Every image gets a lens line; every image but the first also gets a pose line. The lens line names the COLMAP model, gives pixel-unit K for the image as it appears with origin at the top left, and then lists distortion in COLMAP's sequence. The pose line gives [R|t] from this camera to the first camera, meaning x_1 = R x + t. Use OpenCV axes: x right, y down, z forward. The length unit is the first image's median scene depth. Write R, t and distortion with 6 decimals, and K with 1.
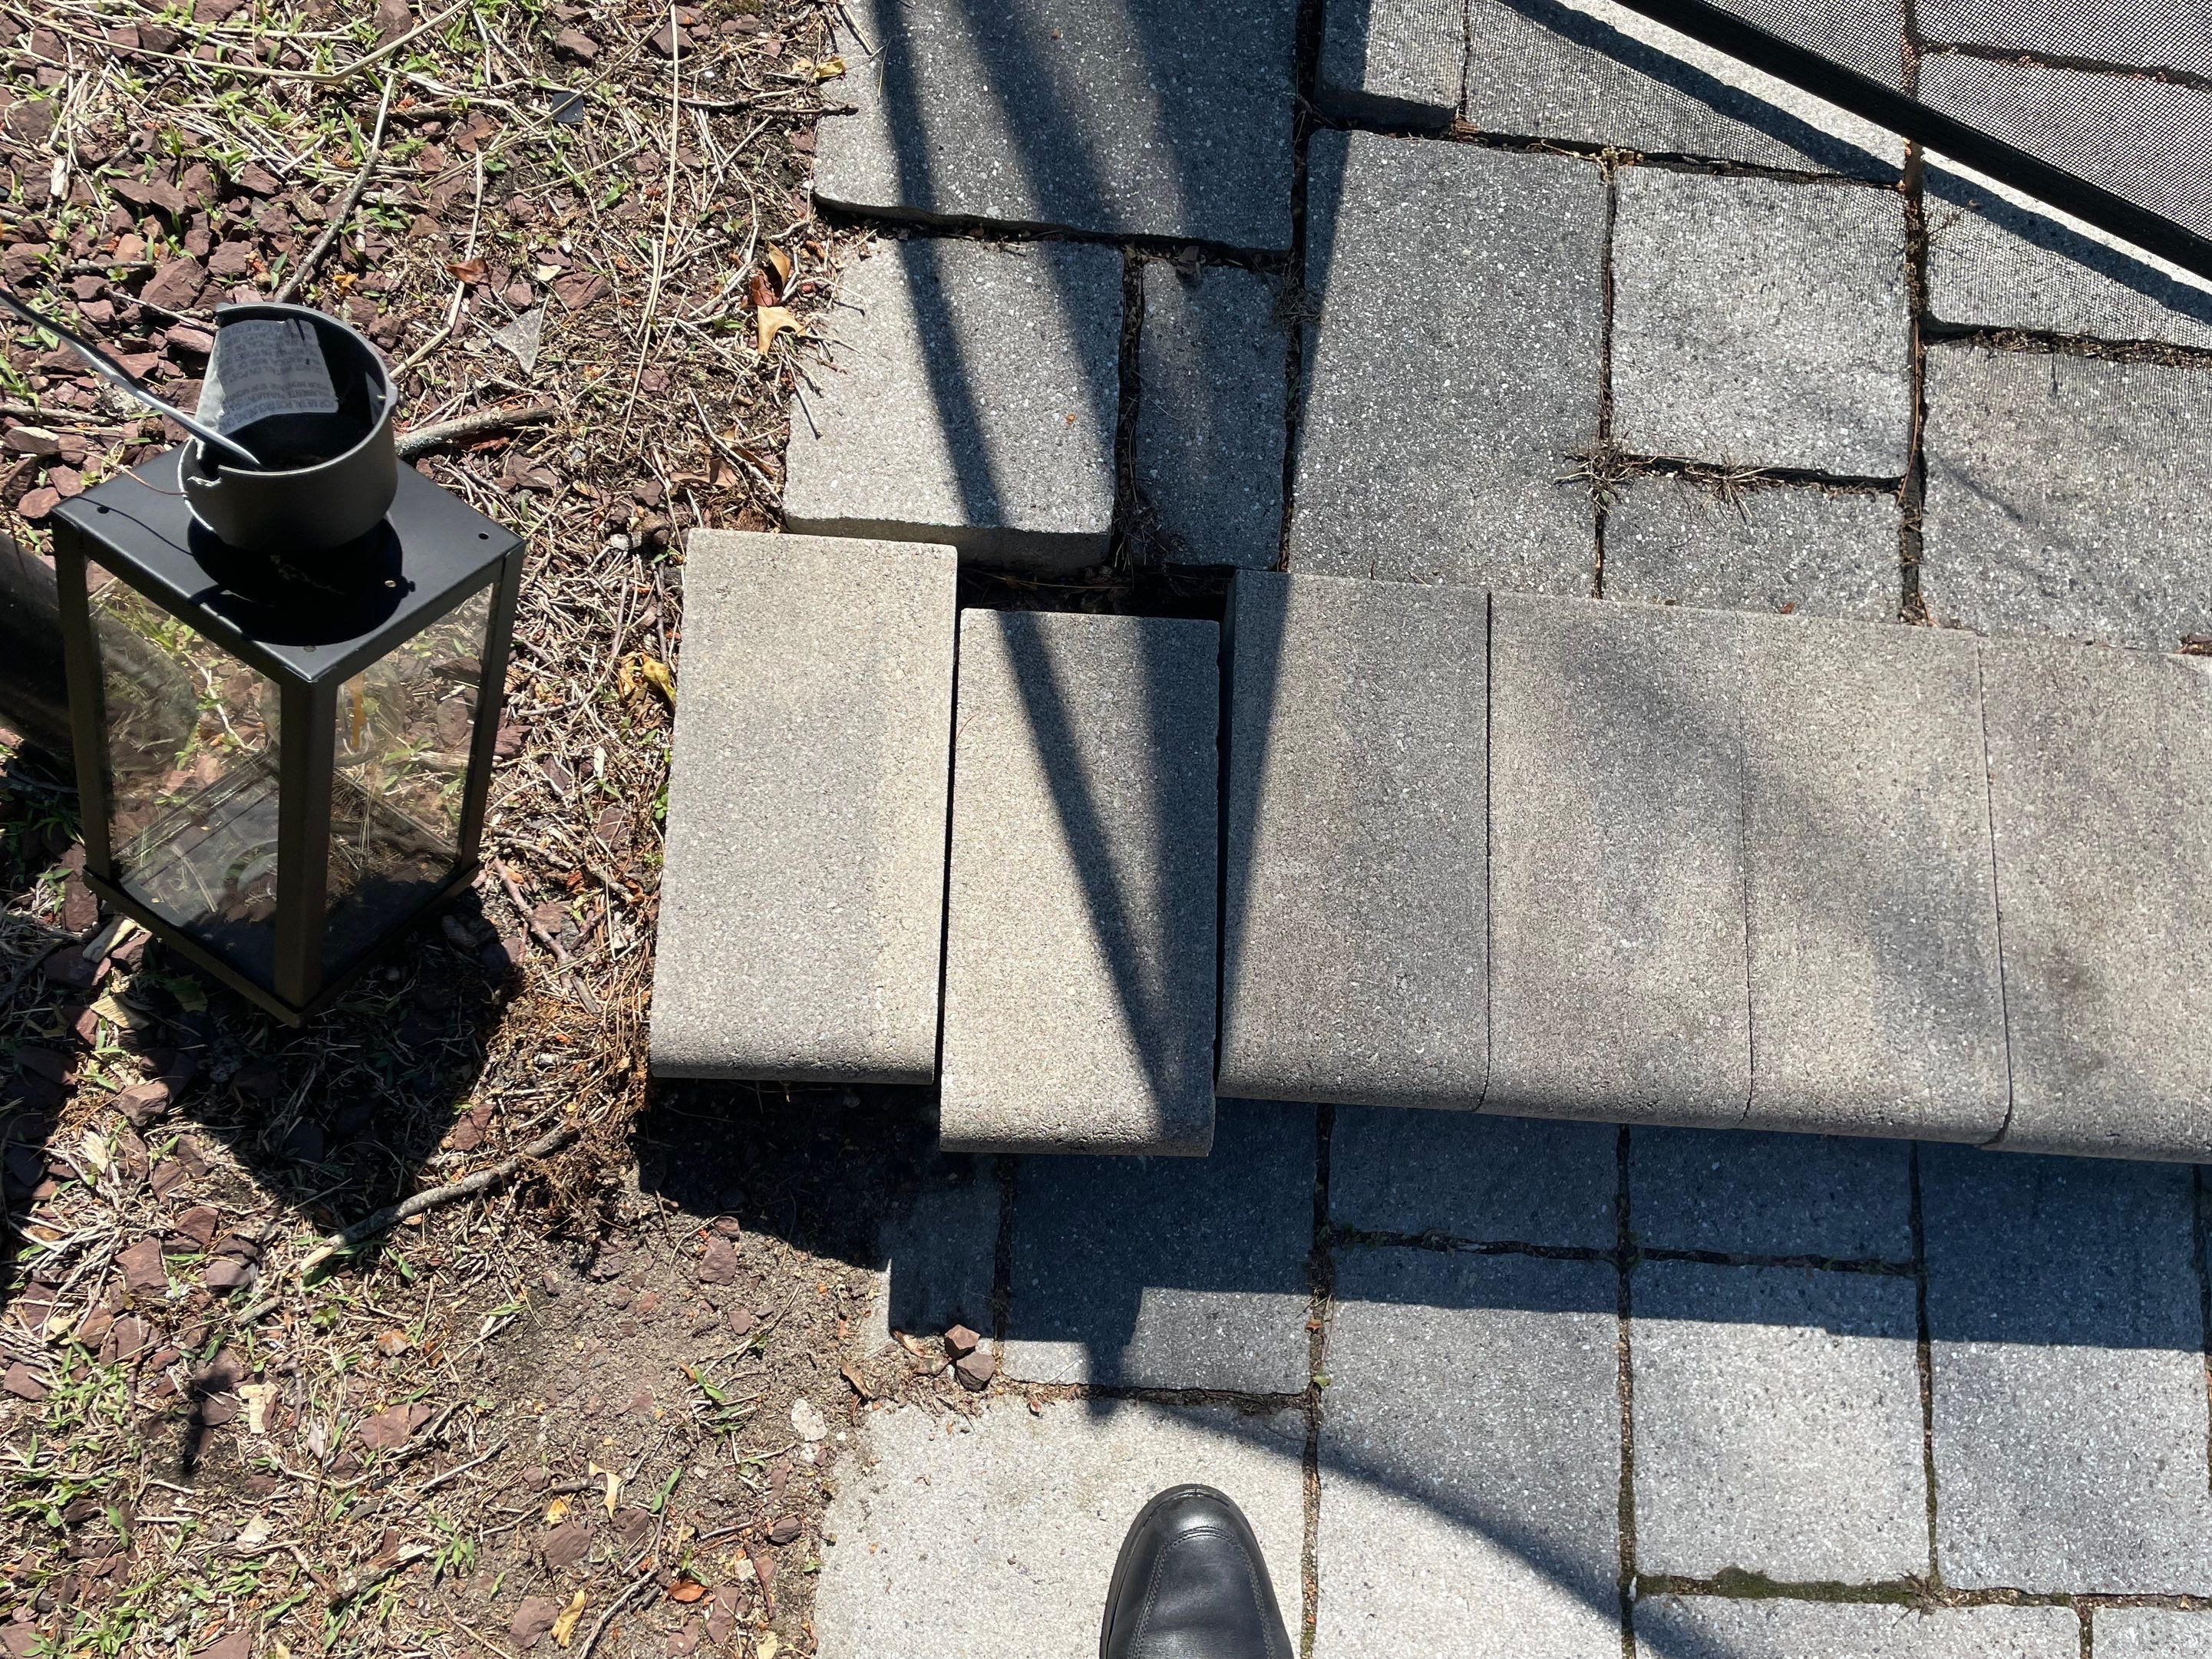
lens RADIAL K [[1671.9, 0, 1119.1], [0, 1671.9, 841.5], [0, 0, 1]] dist [0.099646, -0.134633]
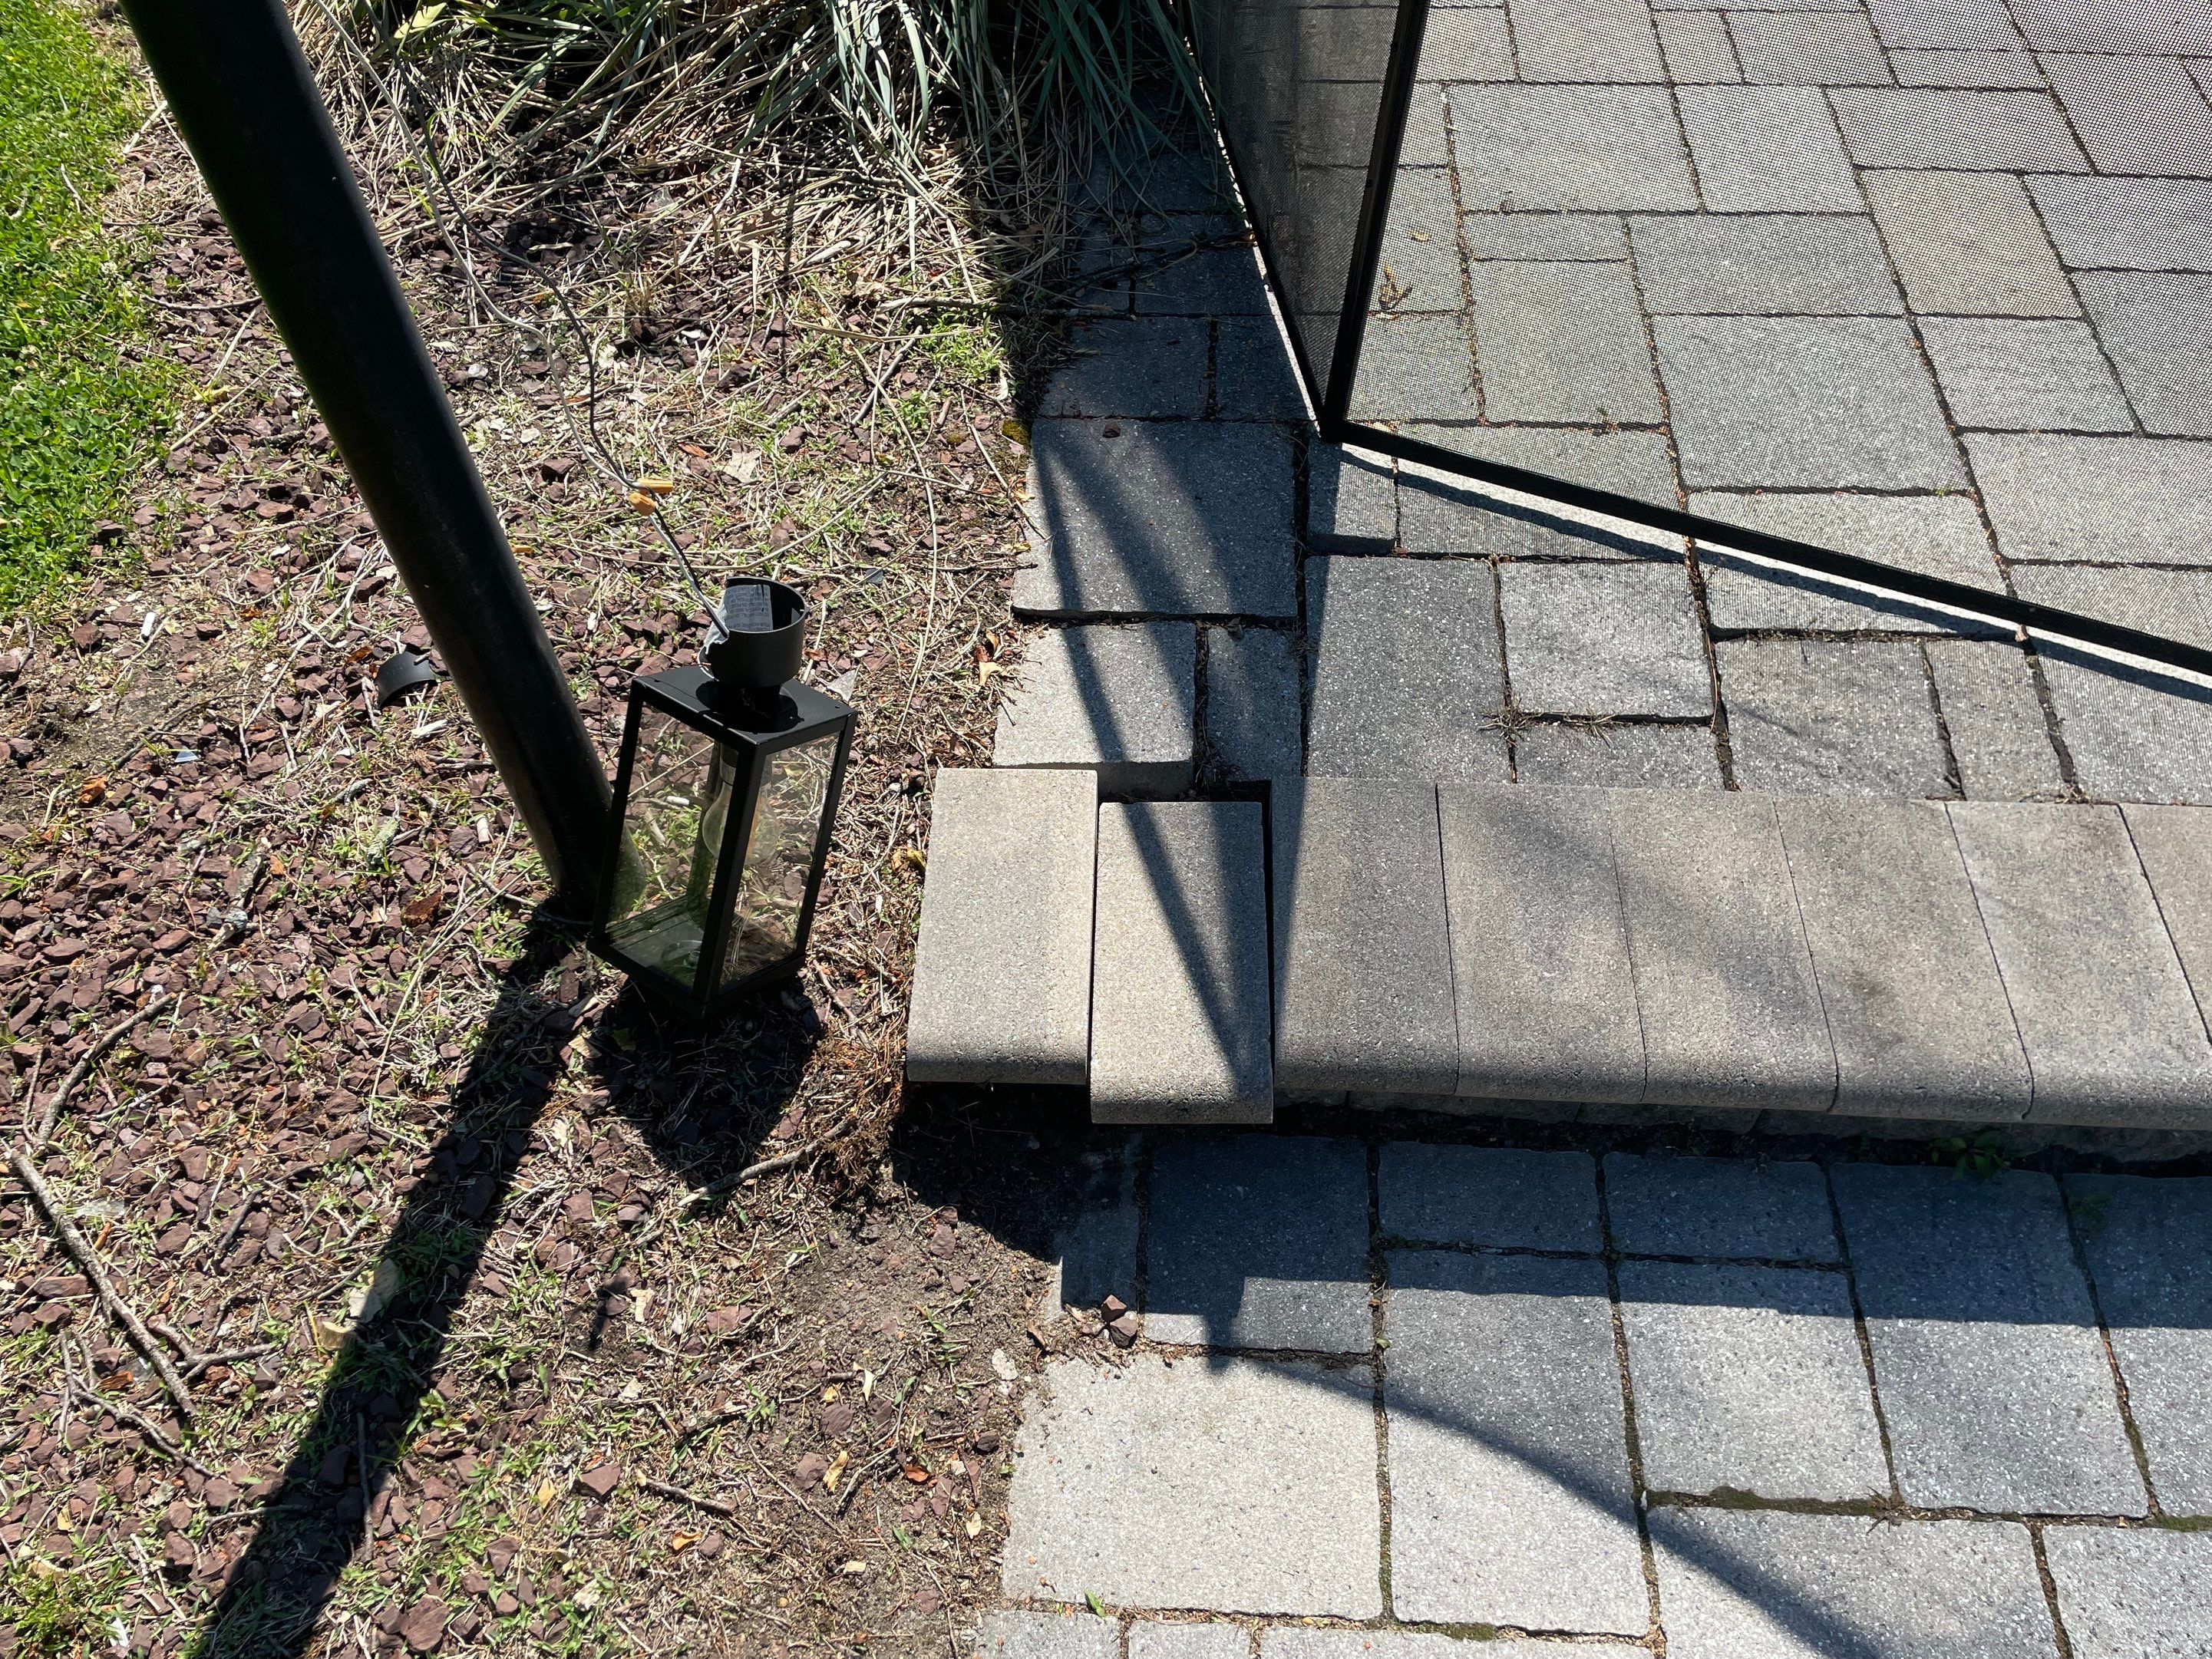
lens RADIAL K [[1671.9, 0, 1117.2], [0, 1671.9, 813.7], [0, 0, 1]] dist [0.099646, -0.134633]
pose [[0.992684, -0.070917, -0.097717, 0.075037], [0.023070, 0.905825, -0.423022, 0.523815], [0.118513, 0.417673, 0.900835, -0.420985]]
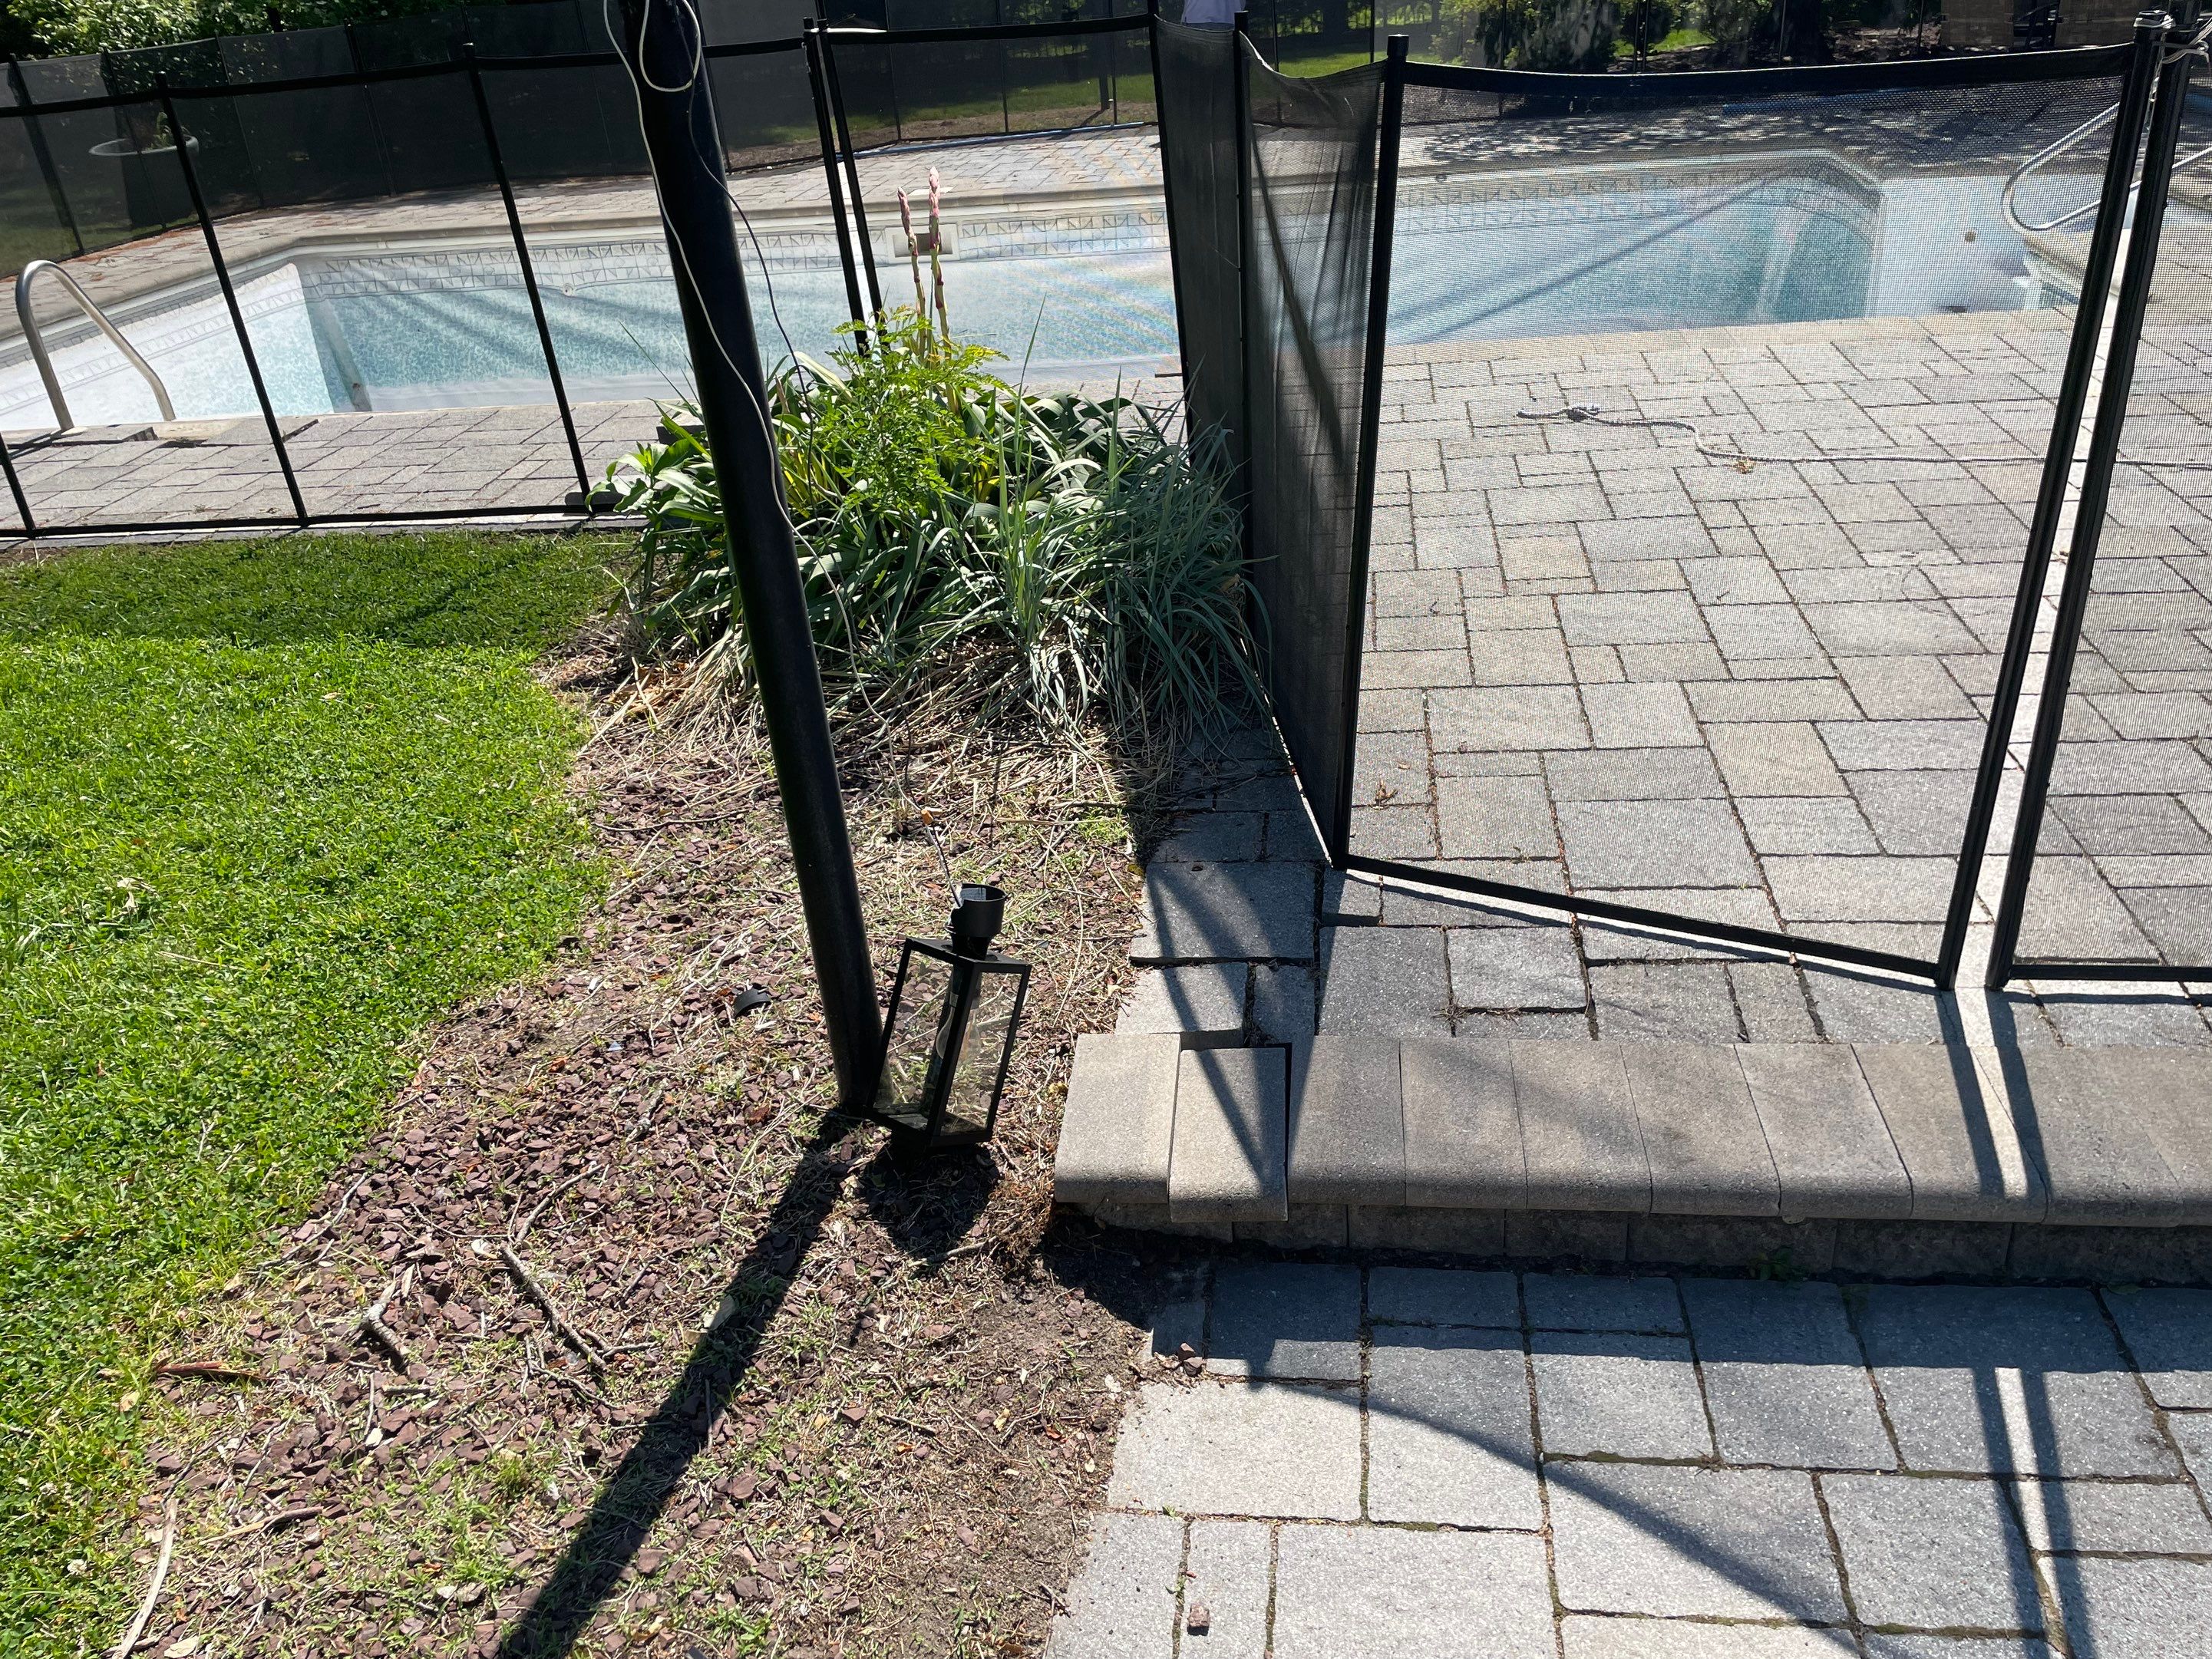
lens RADIAL K [[1671.9, 0, 1112.3], [0, 1671.9, 840.5], [0, 0, 1]] dist [0.099646, -0.134633]
pose [[0.979814, -0.125822, -0.155351, 0.223576], [-0.032871, 0.665122, -0.746011, 1.456170], [0.197192, 0.736058, 0.647560, -0.839433]]
